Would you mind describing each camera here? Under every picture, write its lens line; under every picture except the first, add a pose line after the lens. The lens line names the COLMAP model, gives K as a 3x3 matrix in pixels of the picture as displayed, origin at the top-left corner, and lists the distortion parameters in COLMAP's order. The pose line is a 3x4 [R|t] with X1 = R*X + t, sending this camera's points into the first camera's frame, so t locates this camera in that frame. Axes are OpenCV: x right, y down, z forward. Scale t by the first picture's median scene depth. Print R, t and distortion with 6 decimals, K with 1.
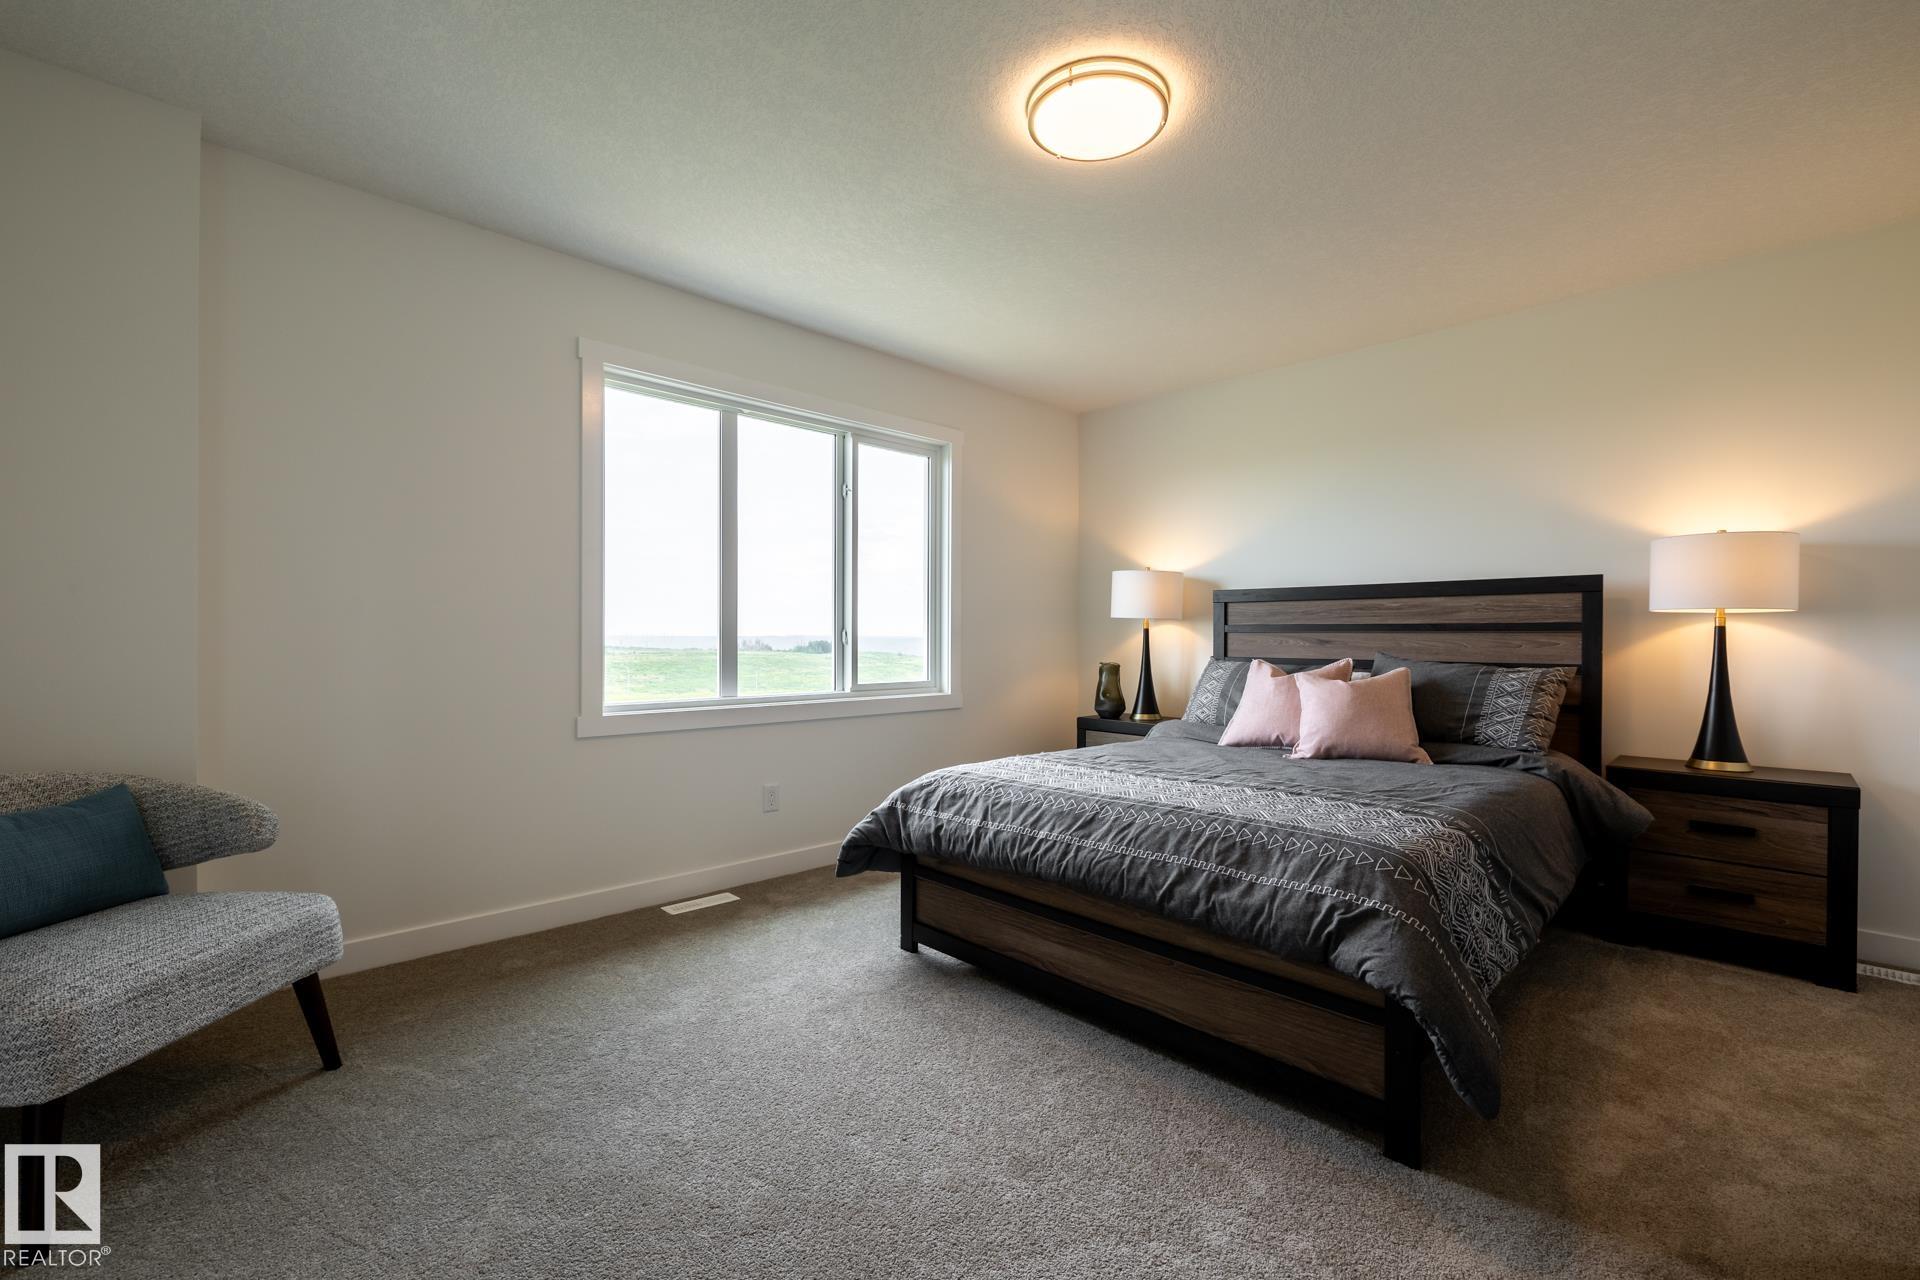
lens RADIAL K [[819.9, 0, 953.6], [0, 819.9, 627.0], [0, 0, 1]] dist [-0.000202, 0.000011]
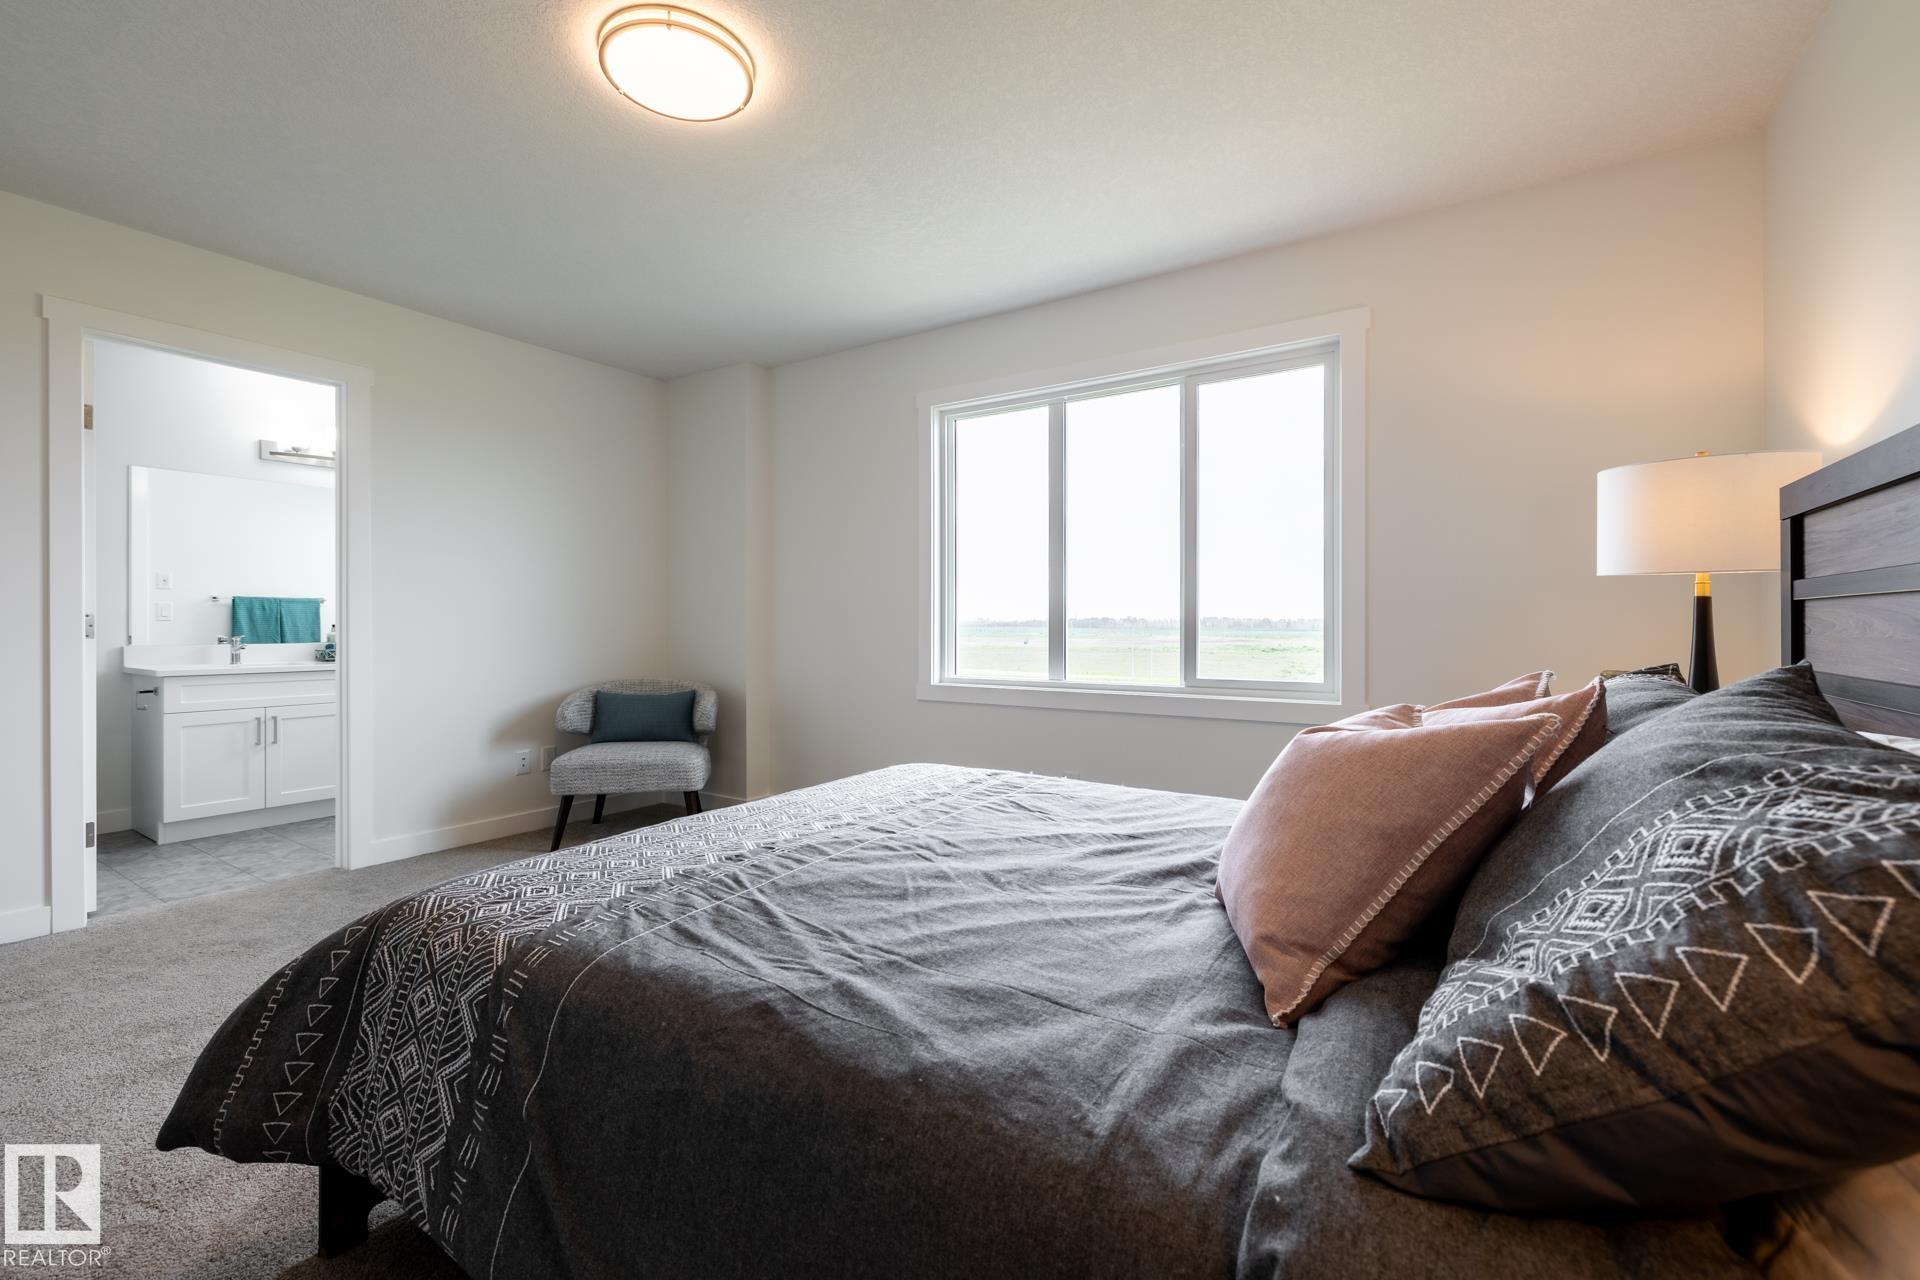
lens RADIAL K [[819.9, 0, 953.6], [0, 819.9, 627.0], [0, 0, 1]] dist [-0.000202, 0.000011]
pose [[0.207769, -0.001635, -0.978176, 0.696492], [0.007566, 0.999971, -0.000064, 0.018121], [0.978149, -0.007388, 0.207776, 0.643800]]
